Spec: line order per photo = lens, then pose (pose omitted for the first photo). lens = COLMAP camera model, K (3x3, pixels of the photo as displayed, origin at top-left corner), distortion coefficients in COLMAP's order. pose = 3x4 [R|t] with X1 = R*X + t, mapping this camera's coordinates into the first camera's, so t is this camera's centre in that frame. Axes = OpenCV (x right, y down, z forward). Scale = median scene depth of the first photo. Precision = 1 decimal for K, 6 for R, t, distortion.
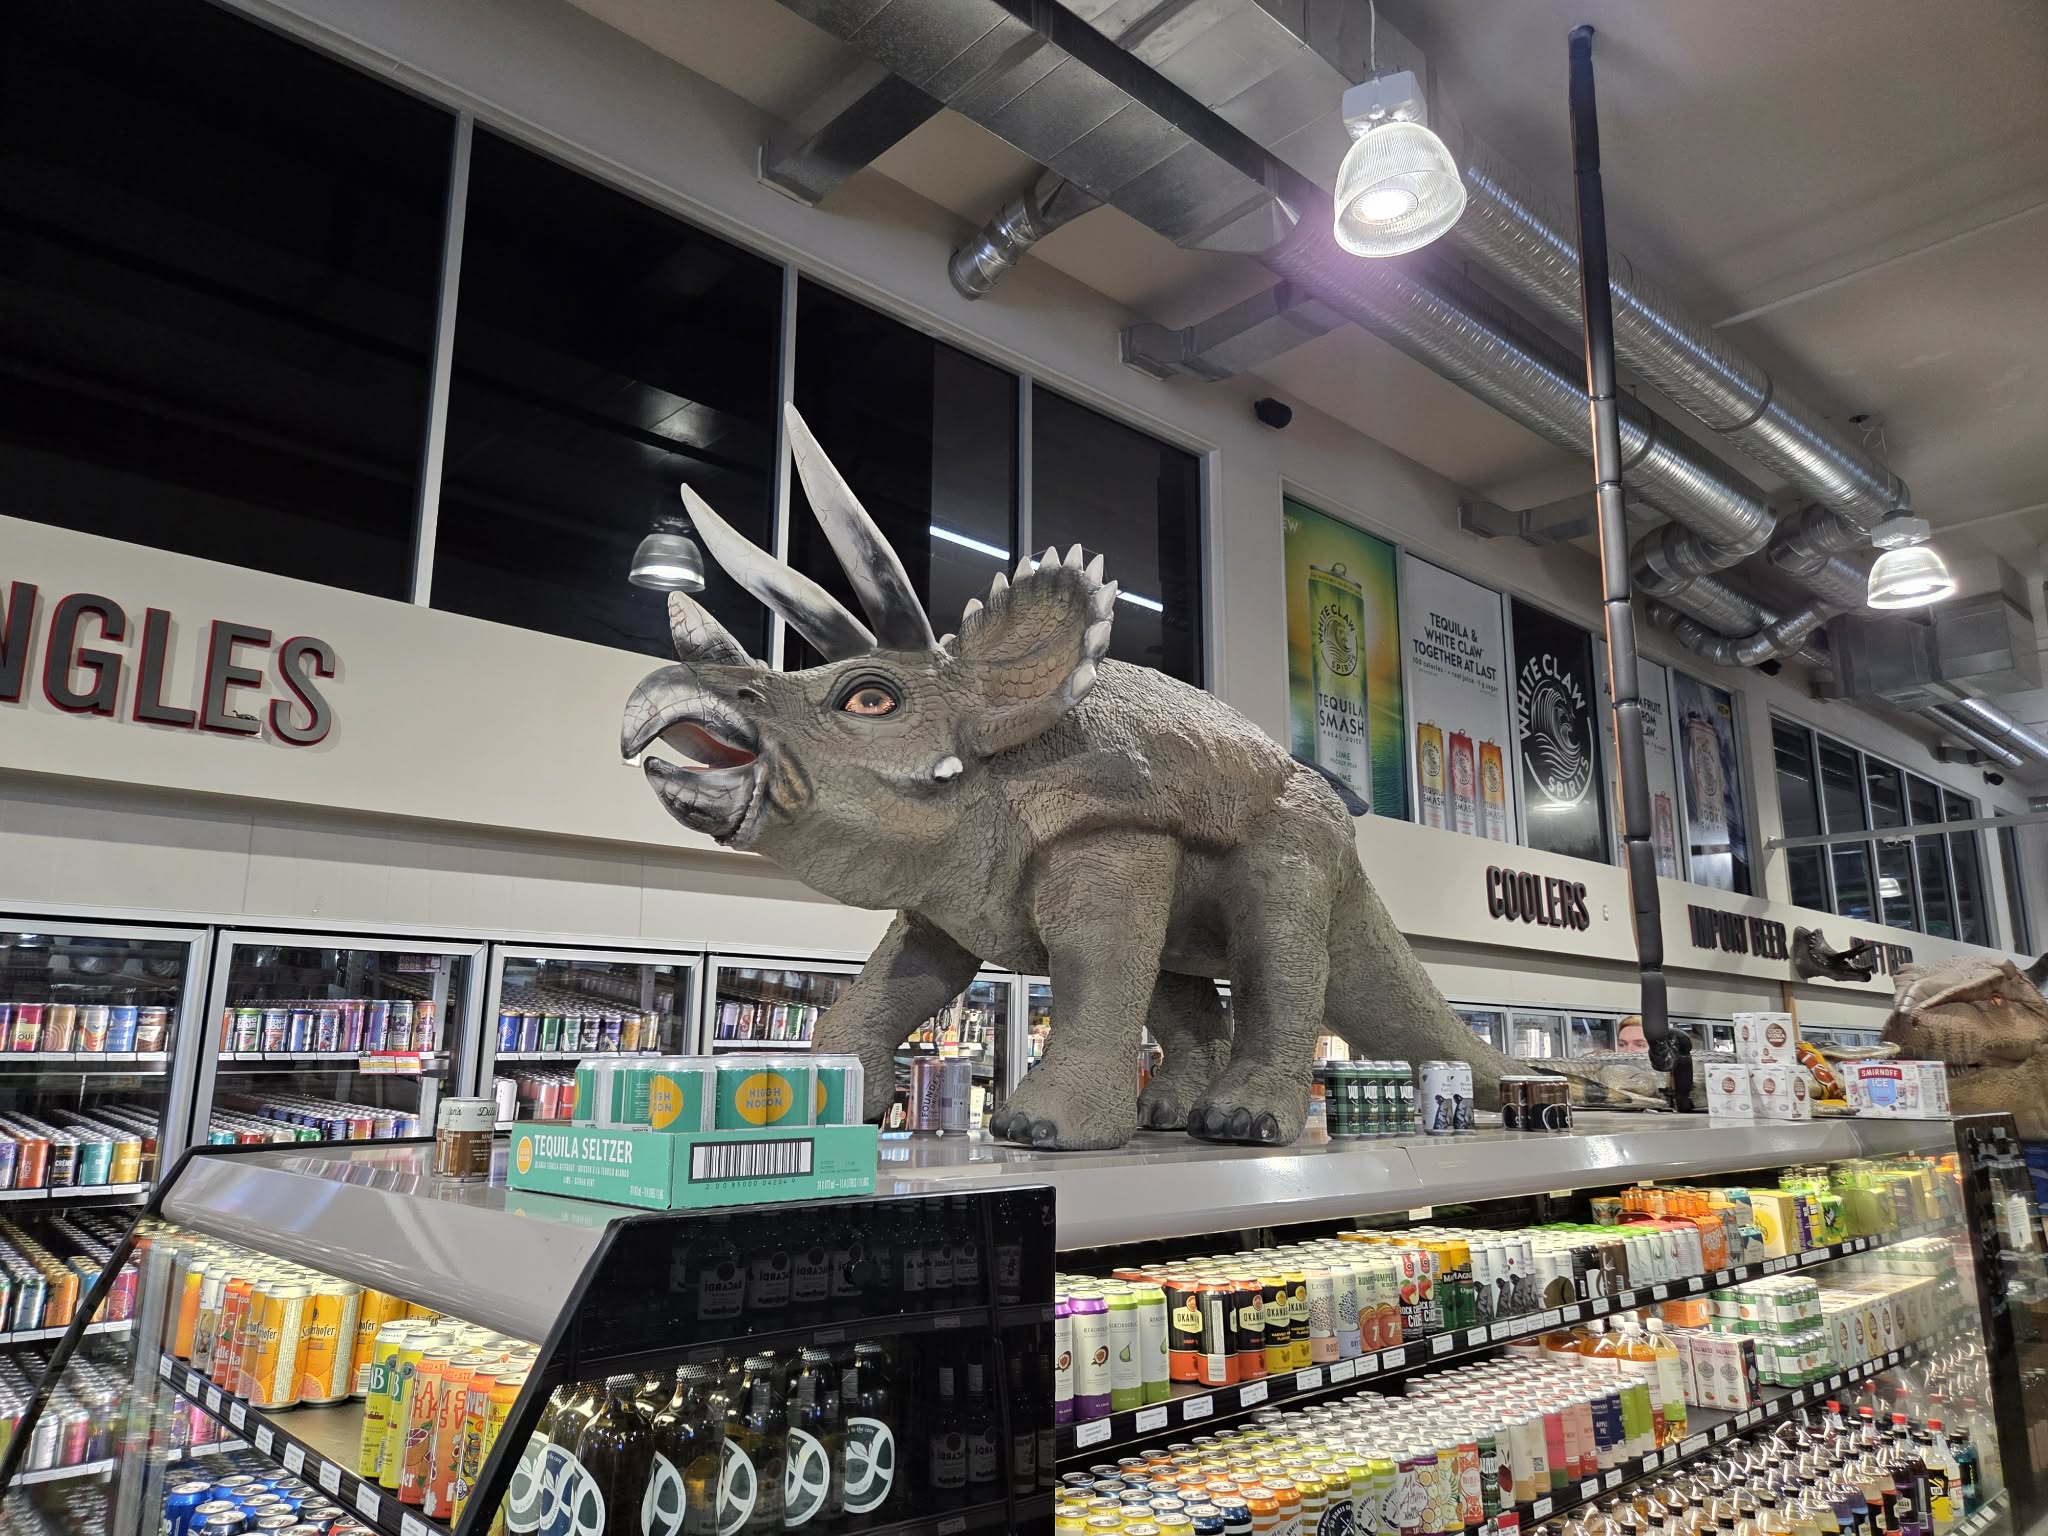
lens RADIAL K [[1379.9, 0, 1022.5], [0, 1379.9, 766.7], [0, 0, 1]] dist [0.008784, 0.001764]
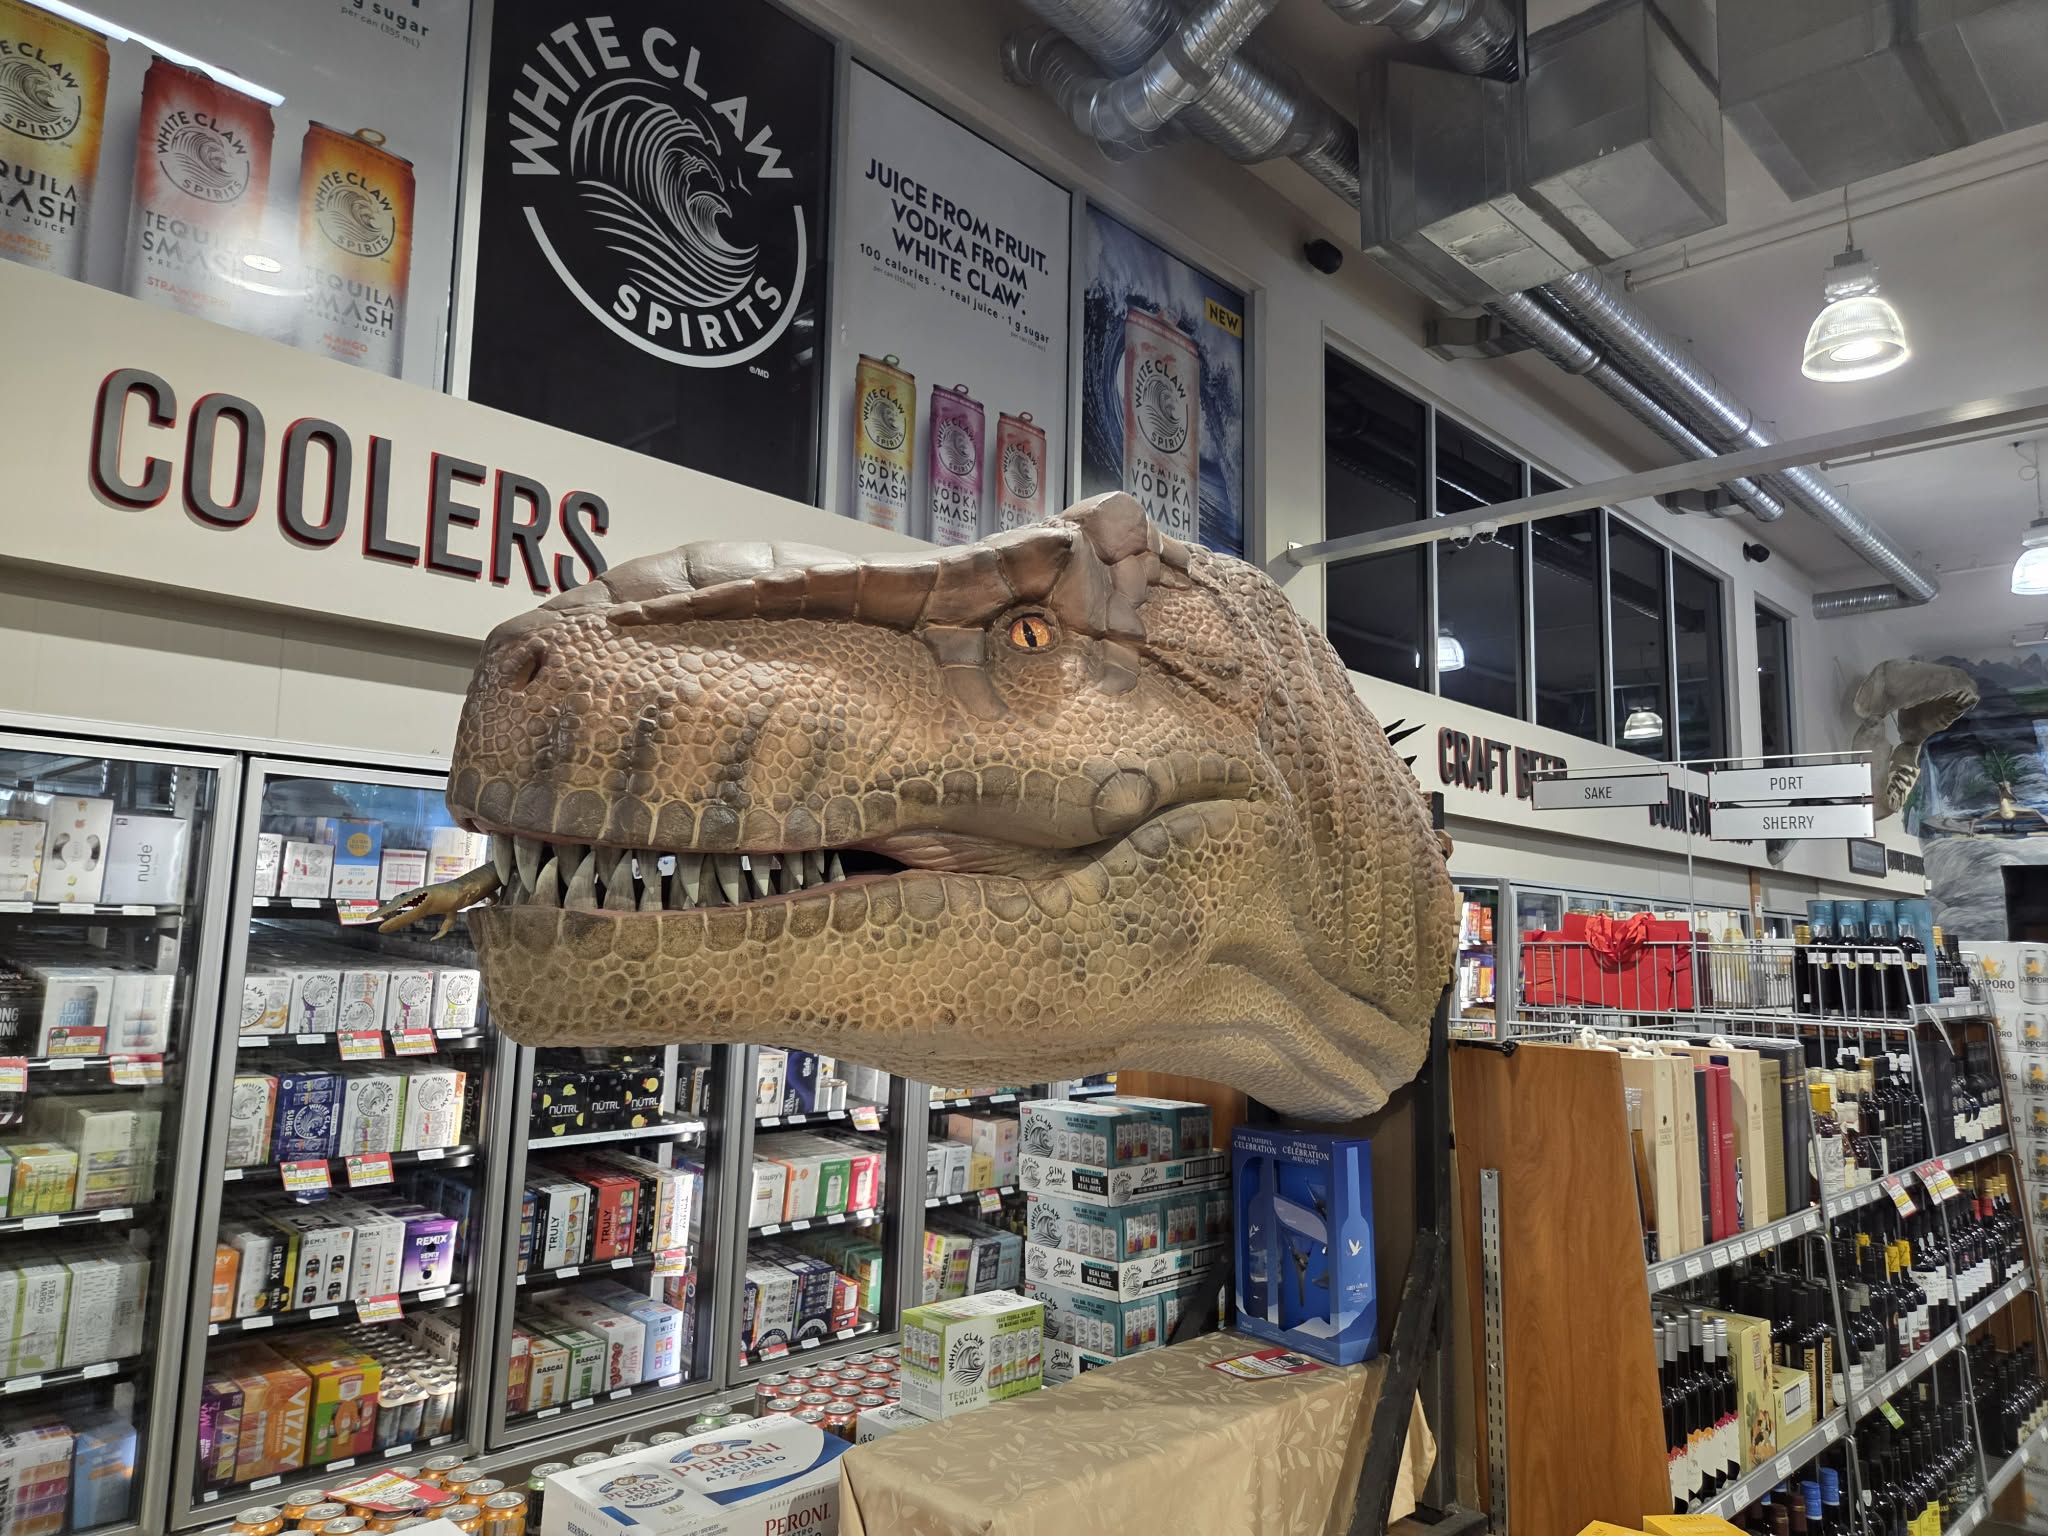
lens RADIAL K [[1350.9, 0, 1026.2], [0, 1350.9, 766.5], [0, 0, 1]] dist [0.043628, -0.036688]
pose [[0.997934, 0.025518, 0.058959, 0.404359], [-0.030502, 0.995894, 0.085238, 0.101409], [-0.056542, -0.086860, 0.994615, 0.435865]]
